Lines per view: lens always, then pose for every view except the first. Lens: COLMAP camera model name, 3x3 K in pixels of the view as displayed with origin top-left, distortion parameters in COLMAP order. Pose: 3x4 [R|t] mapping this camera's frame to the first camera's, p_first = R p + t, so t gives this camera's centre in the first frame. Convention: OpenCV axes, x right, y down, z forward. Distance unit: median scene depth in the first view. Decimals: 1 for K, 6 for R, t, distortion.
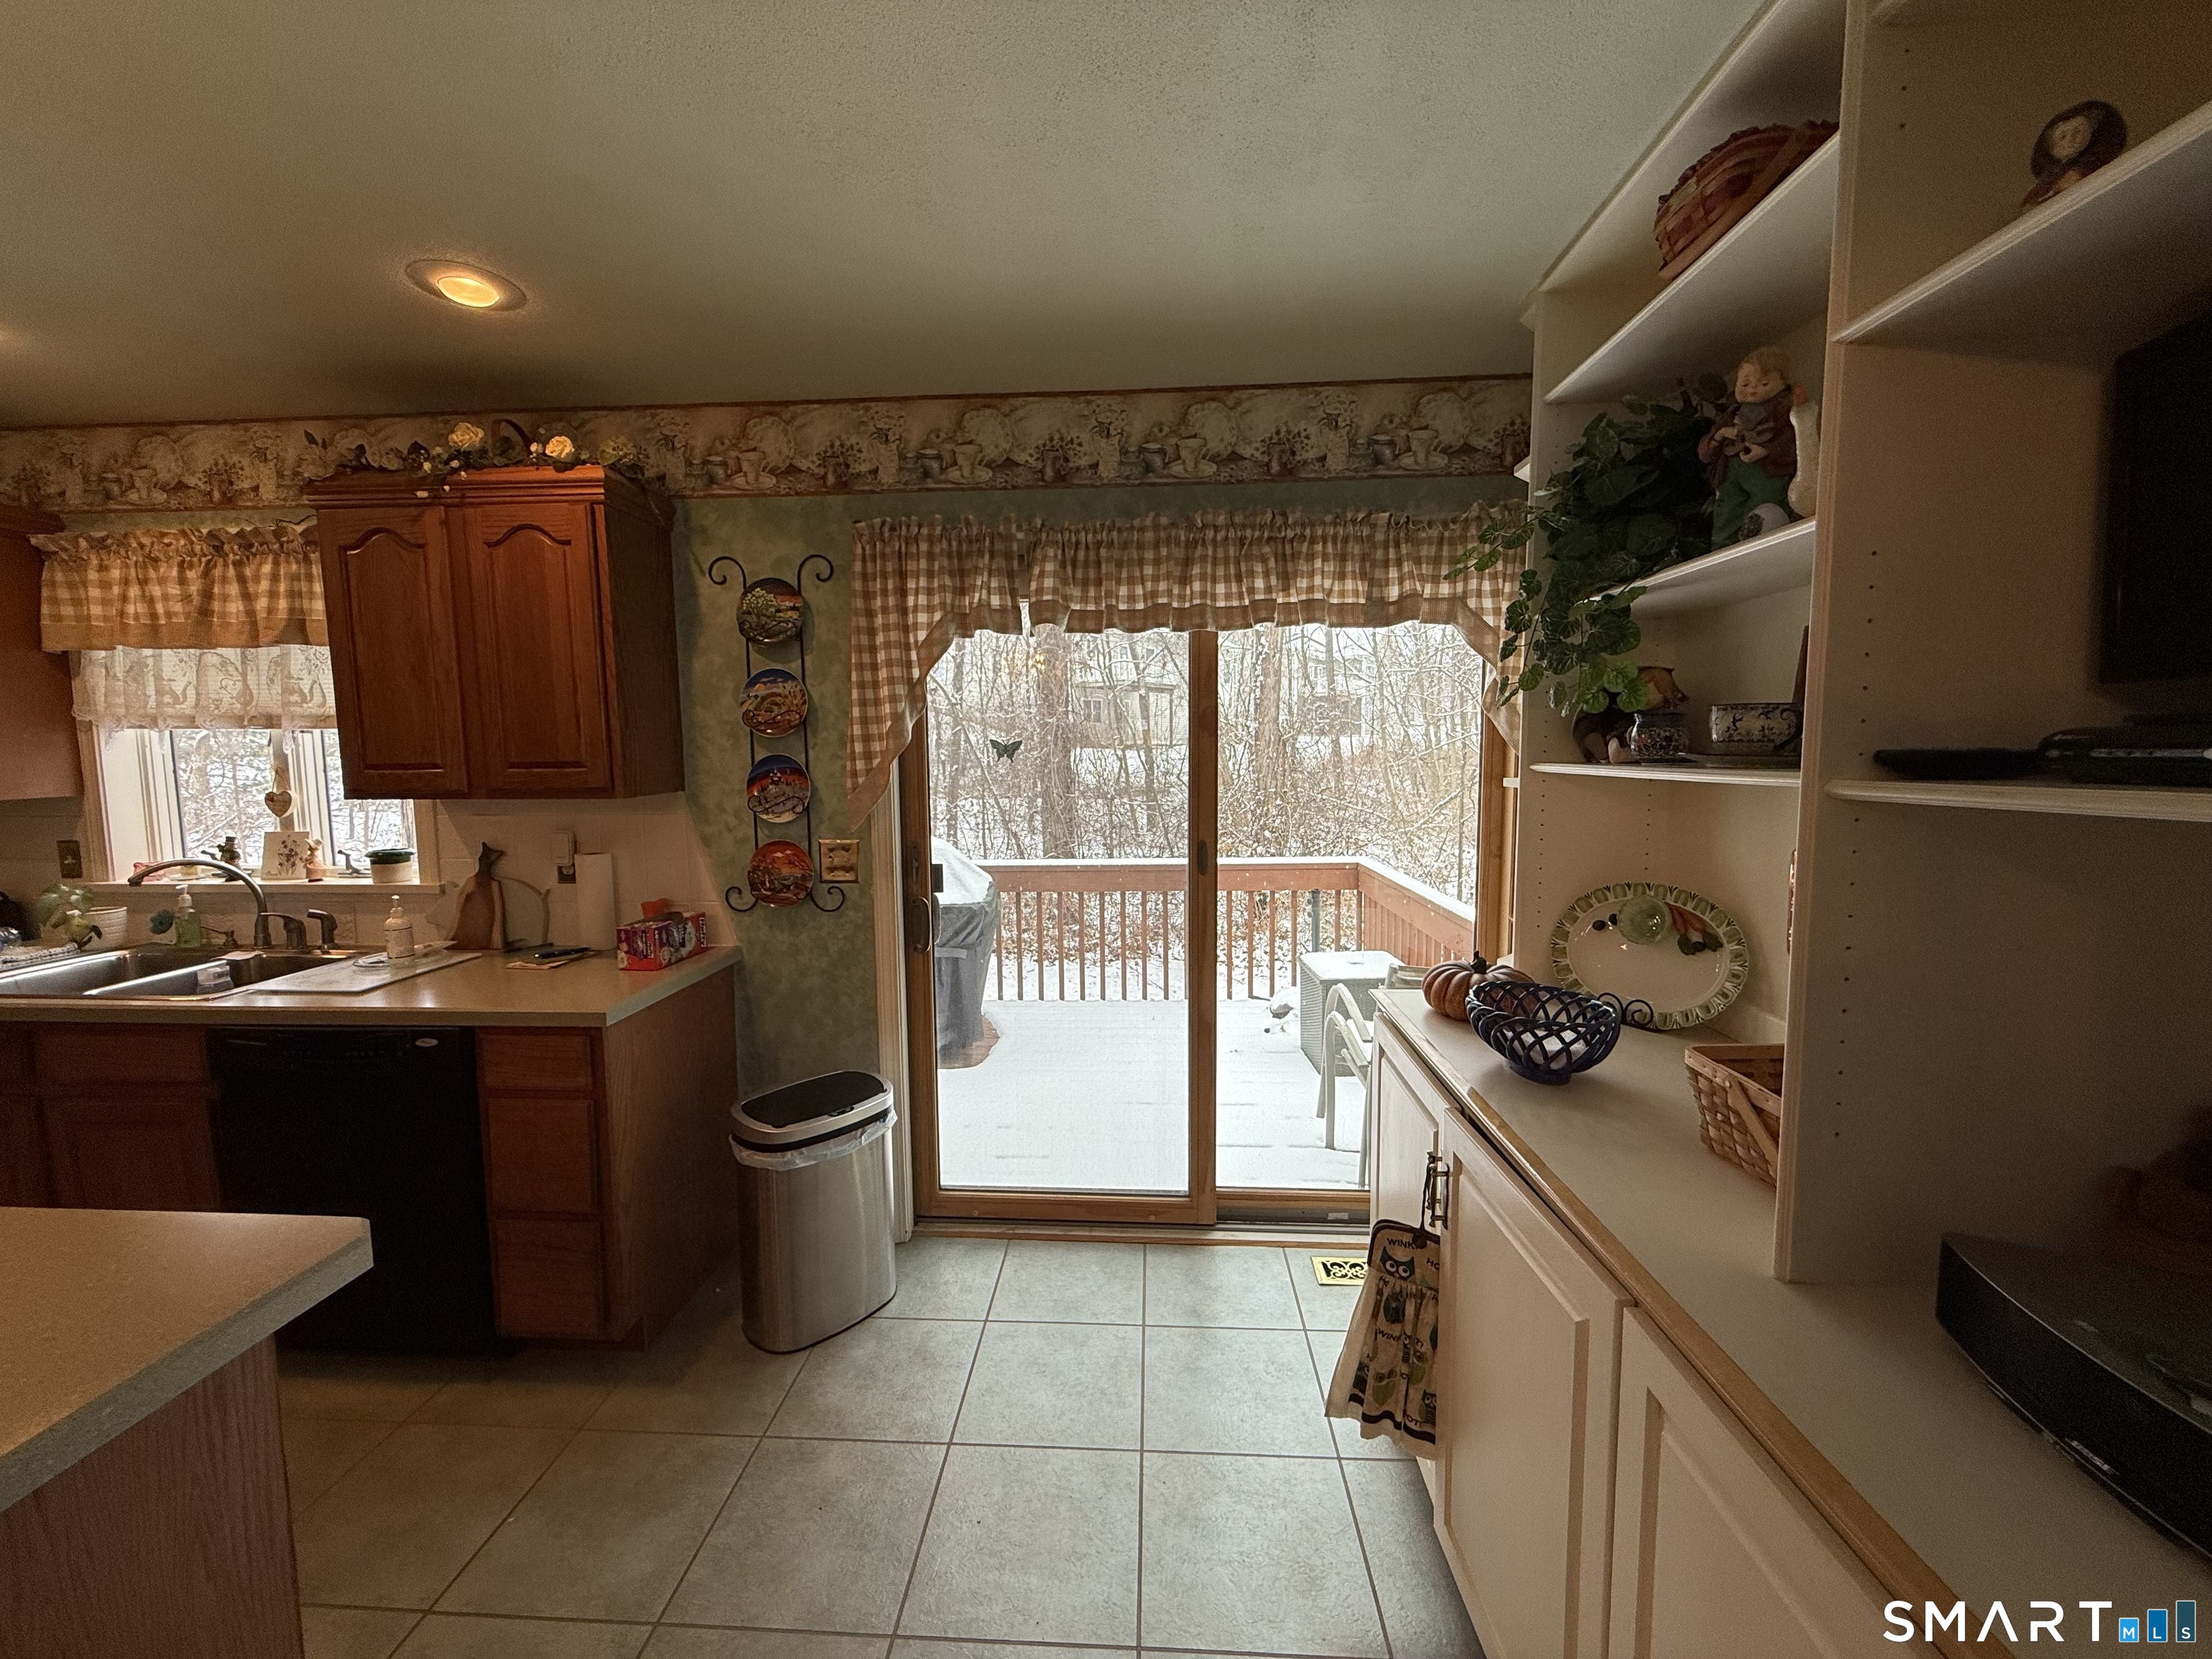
lens RADIAL K [[881.8, 0, 1104.6], [0, 881.8, 830.7], [0, 0, 1]] dist [-0.001817, 0.000578]
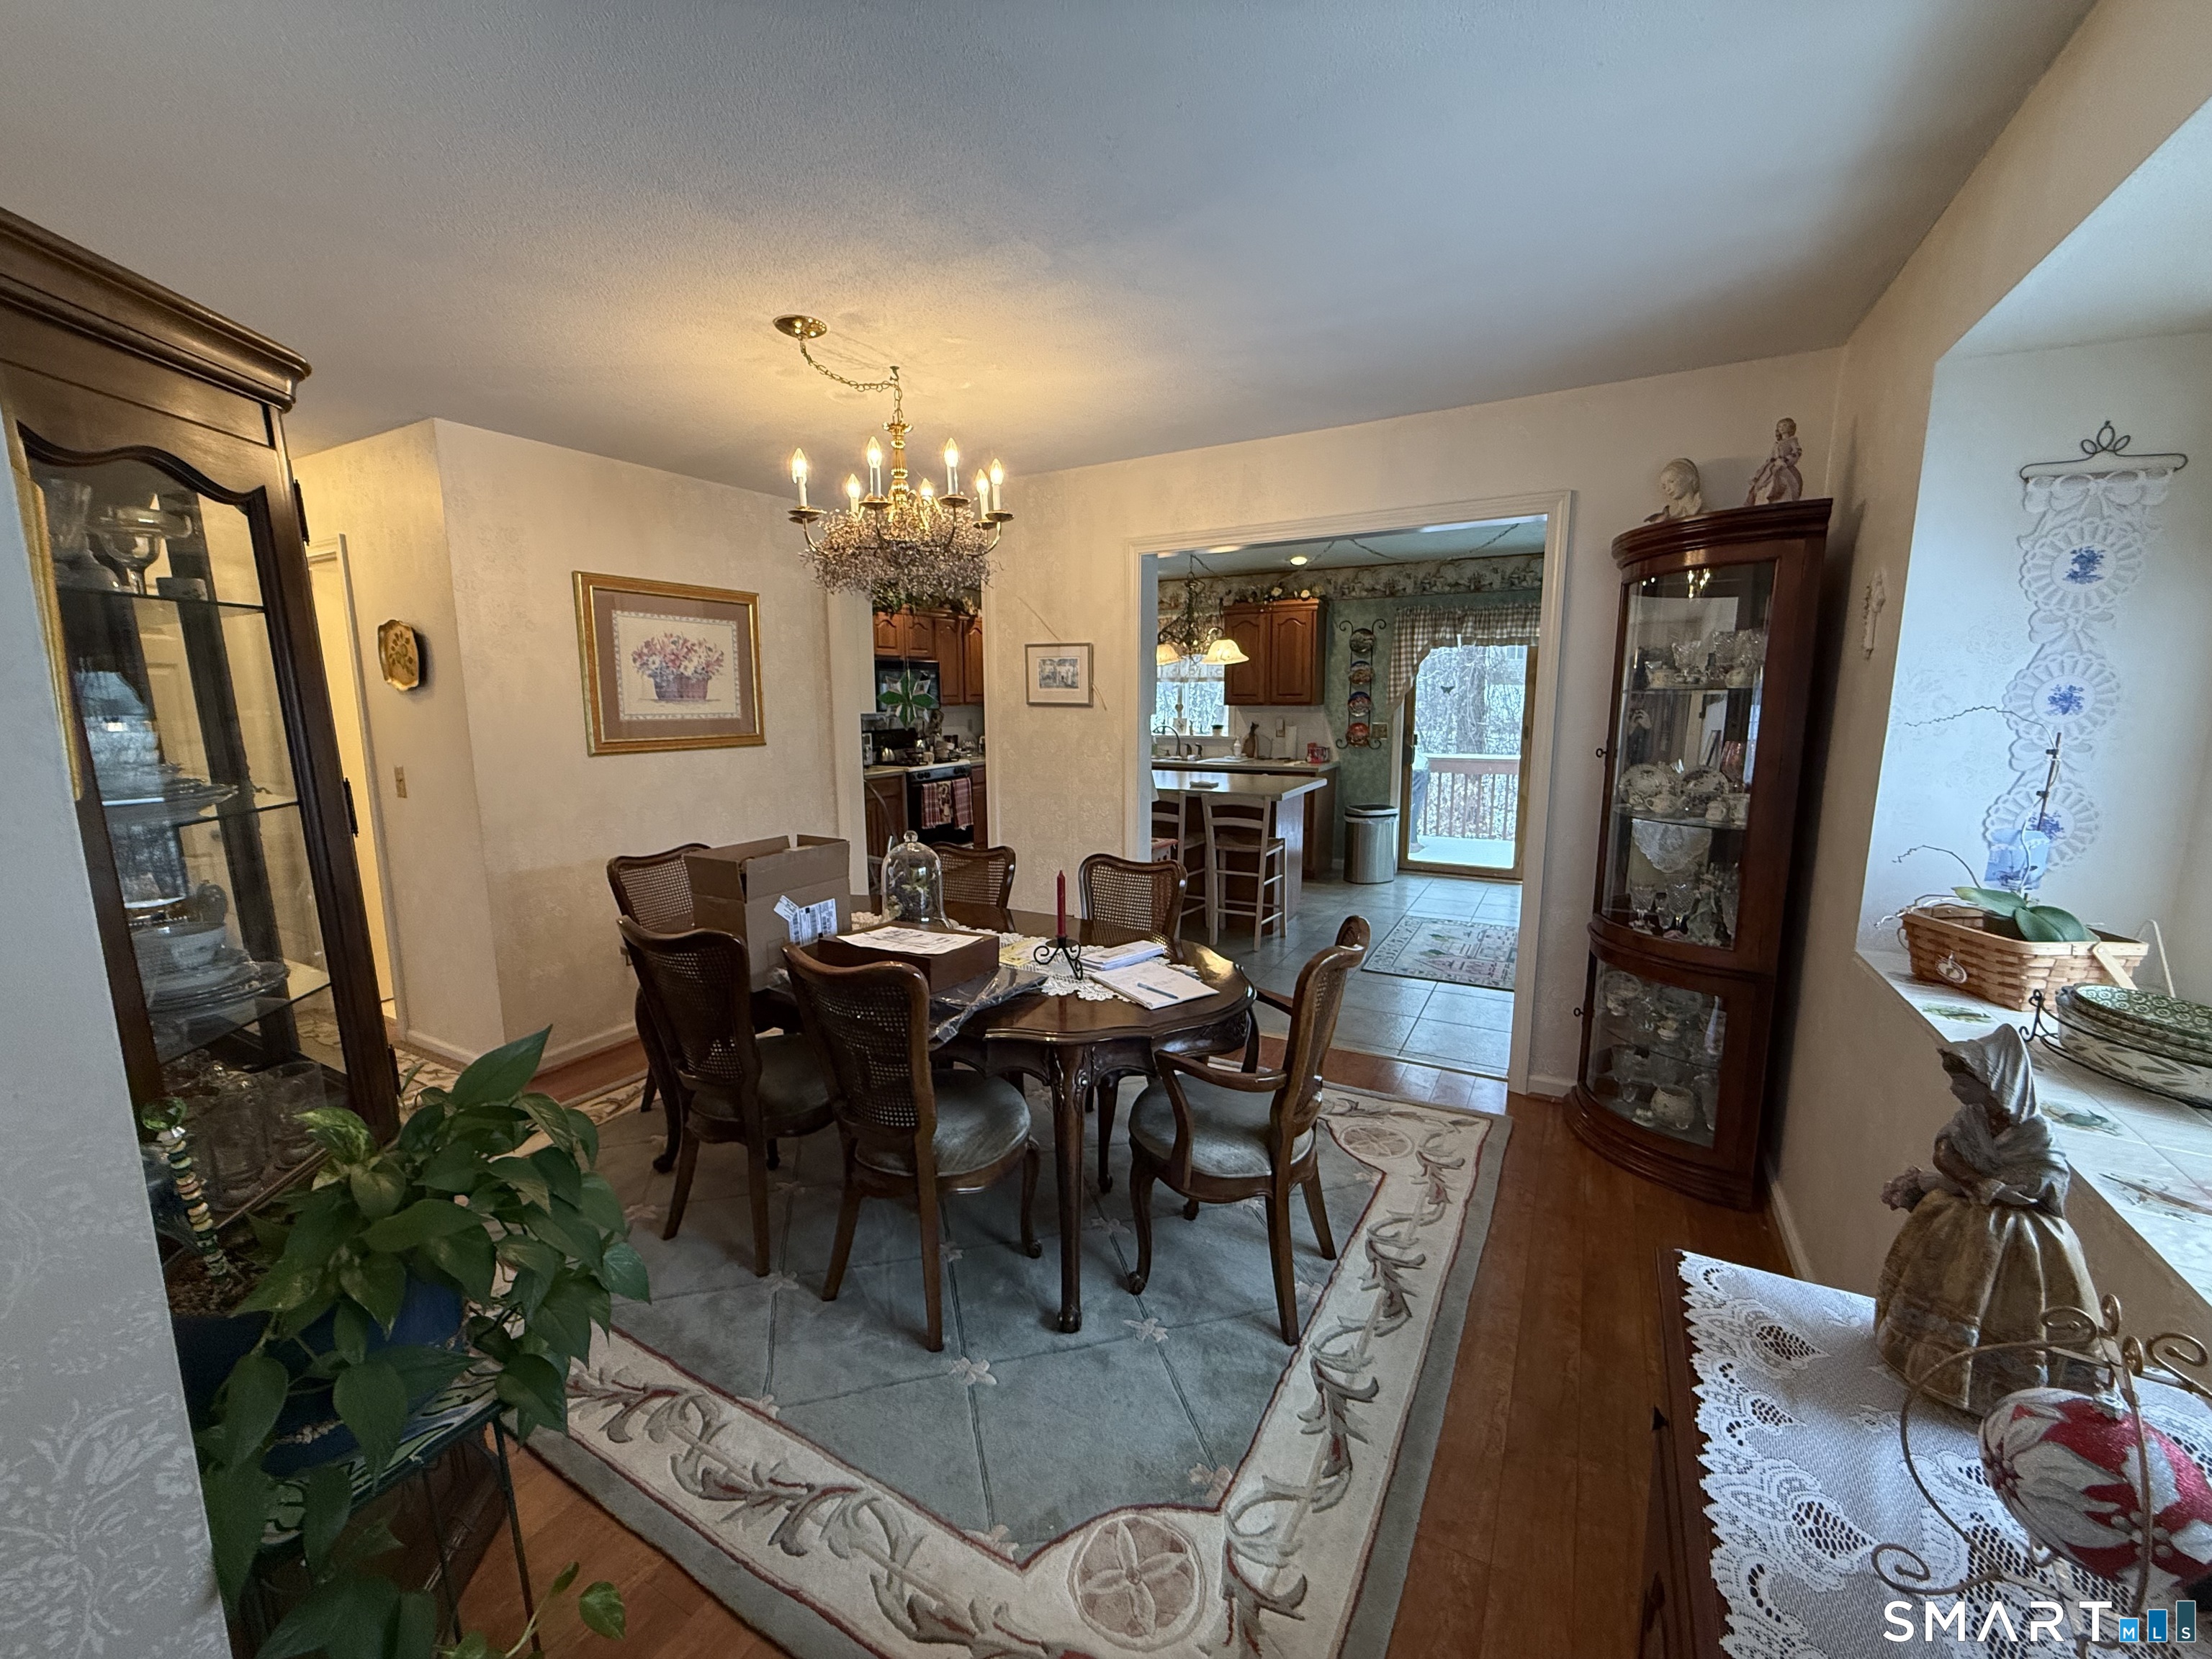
lens RADIAL K [[881.8, 0, 1090.6], [0, 881.8, 827.3], [0, 0, 1]] dist [-0.001817, 0.000578]
pose [[0.895355, 0.069153, -0.439951, 0.129213], [-0.039251, 0.996280, 0.076717, 0.168682], [0.443620, -0.051421, 0.894739, -1.987995]]
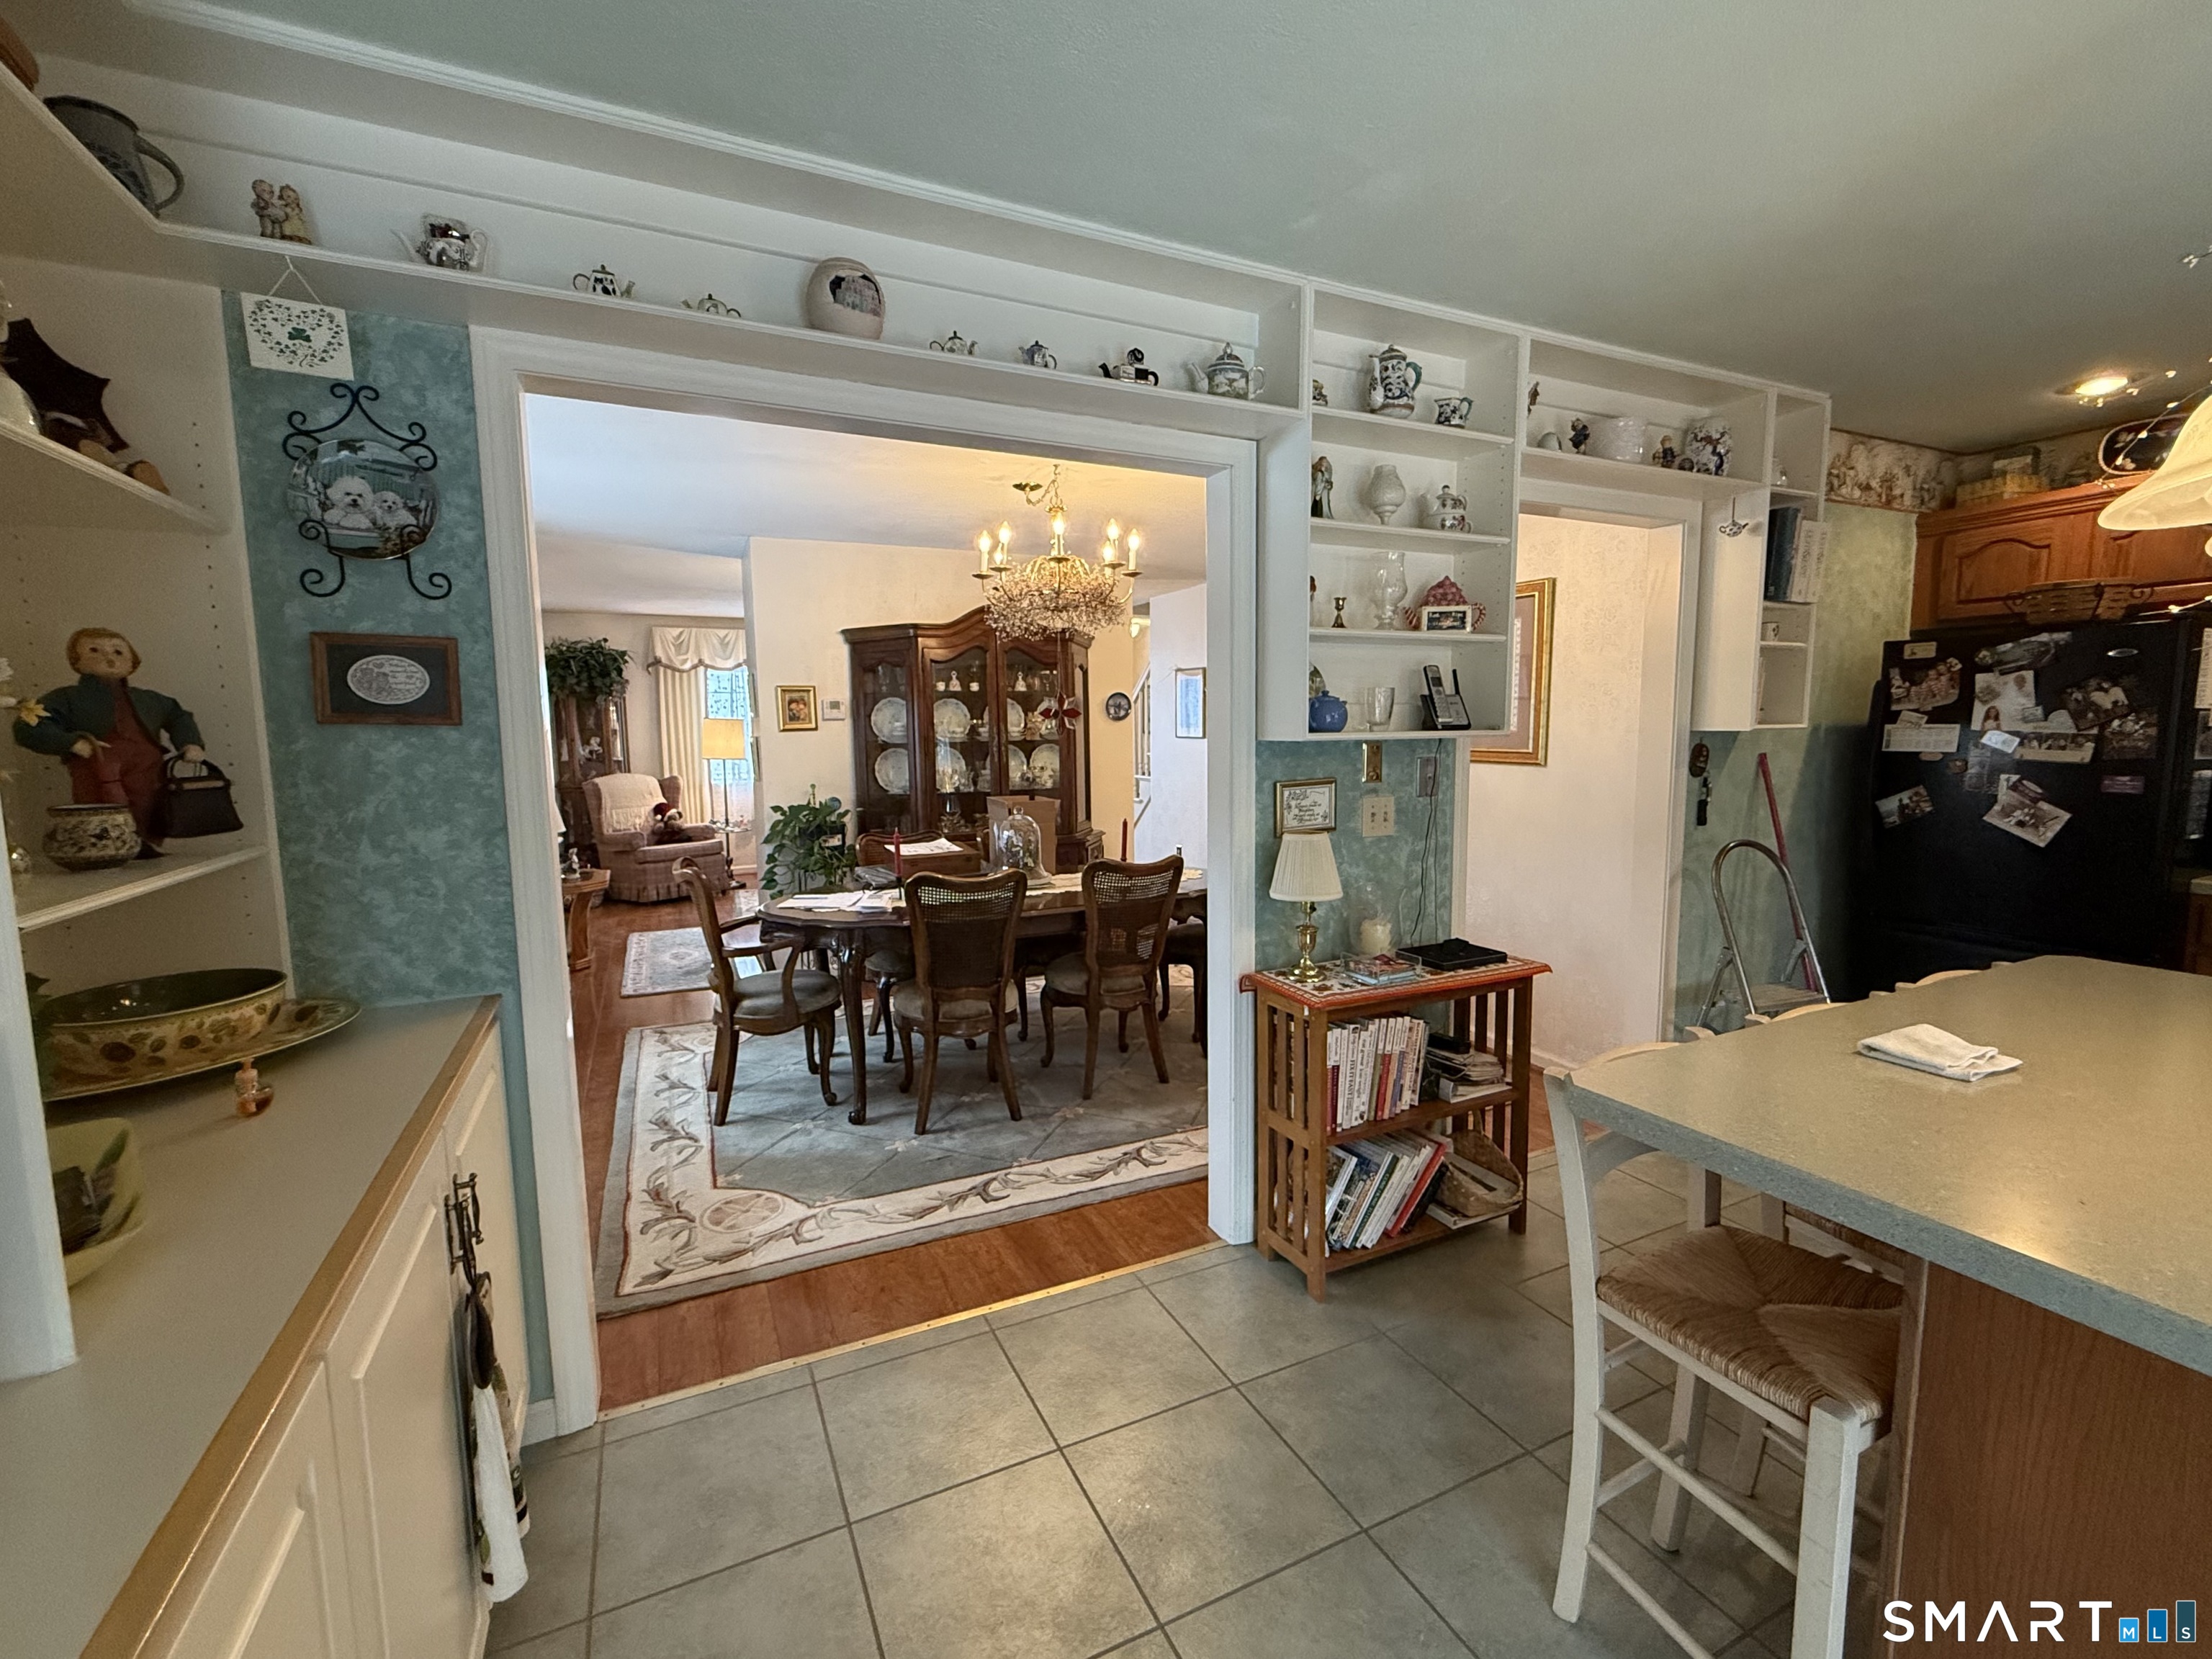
lens RADIAL K [[928.0, 0, 1098.5], [0, 928.0, 835.0], [0, 0, 1]] dist [-0.001587, 0.000146]
pose [[-0.878386, 0.072658, -0.472397, 0.097821], [-0.024014, 0.980420, 0.195447, -0.005993], [0.477349, 0.183022, -0.859442, 0.339309]]
